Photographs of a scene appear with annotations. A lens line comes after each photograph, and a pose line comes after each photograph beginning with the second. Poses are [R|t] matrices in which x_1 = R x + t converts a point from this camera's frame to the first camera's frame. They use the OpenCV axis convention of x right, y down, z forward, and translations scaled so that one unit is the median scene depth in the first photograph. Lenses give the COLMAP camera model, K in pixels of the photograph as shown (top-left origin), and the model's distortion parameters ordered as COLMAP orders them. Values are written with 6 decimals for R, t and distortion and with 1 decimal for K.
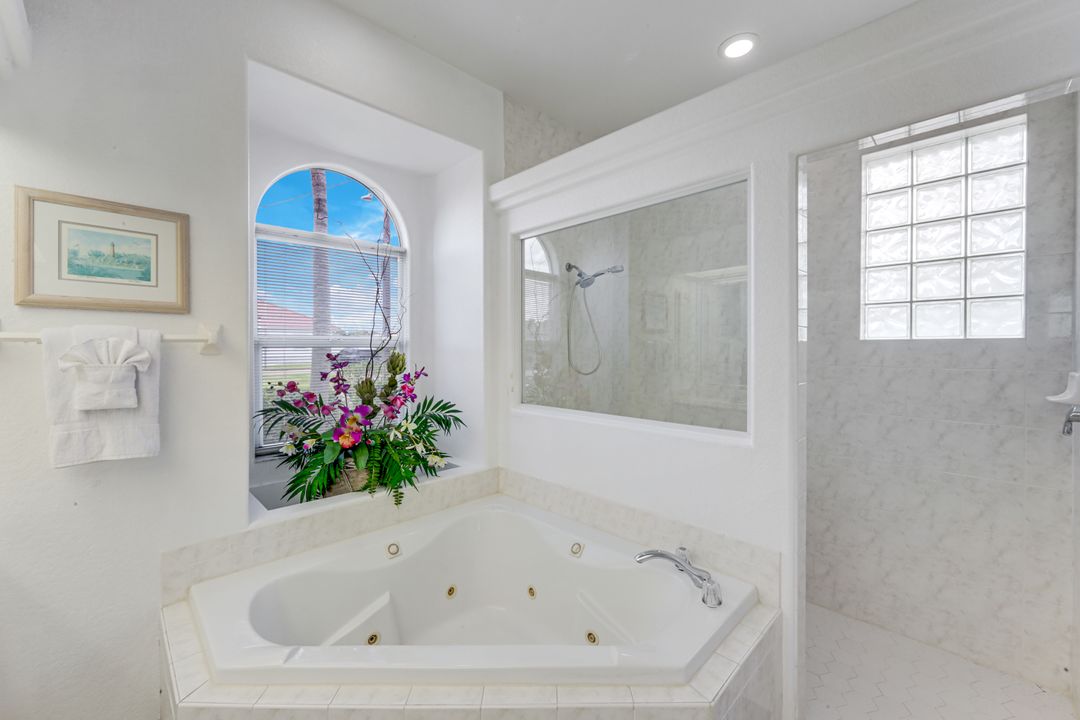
lens RADIAL K [[436.1, 0, 536.2], [0, 436.1, 348.2], [0, 0, 1]] dist [-0.002713, -0.000226]
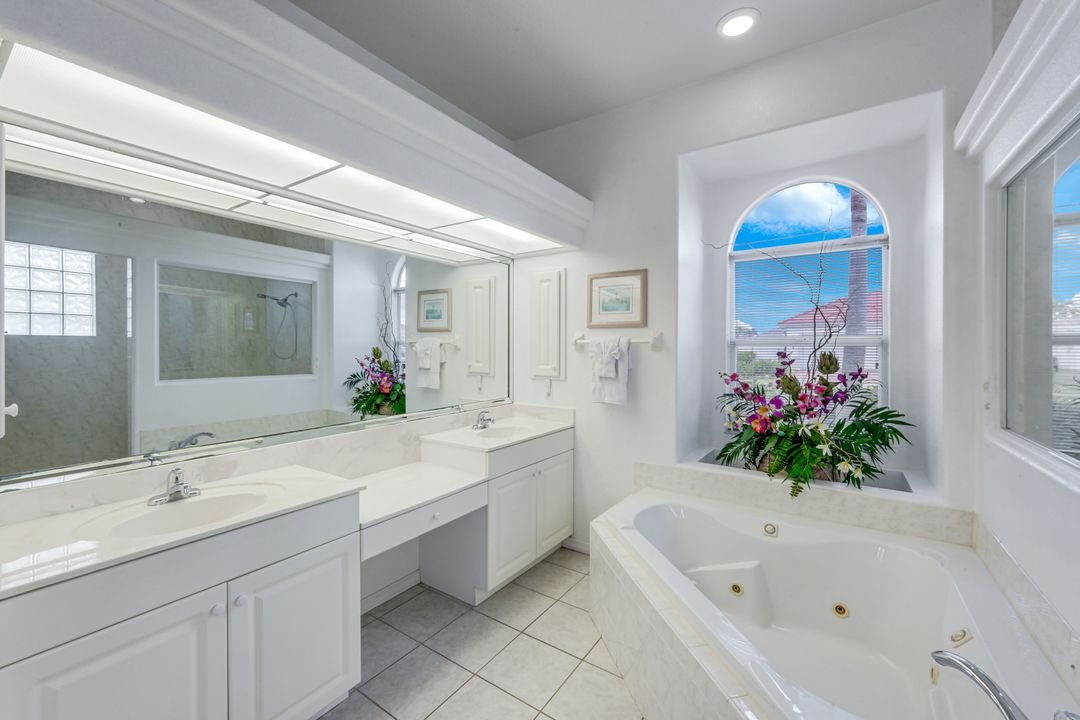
lens RADIAL K [[449.6, 0, 535.7], [0, 449.6, 343.3], [0, 0, 1]] dist [-0.000892, -0.000163]
pose [[0.179405, -0.008877, -0.983735, 0.722131], [-0.001905, 0.999954, -0.009370, 0.002289], [0.983773, 0.003555, 0.179380, 0.217501]]
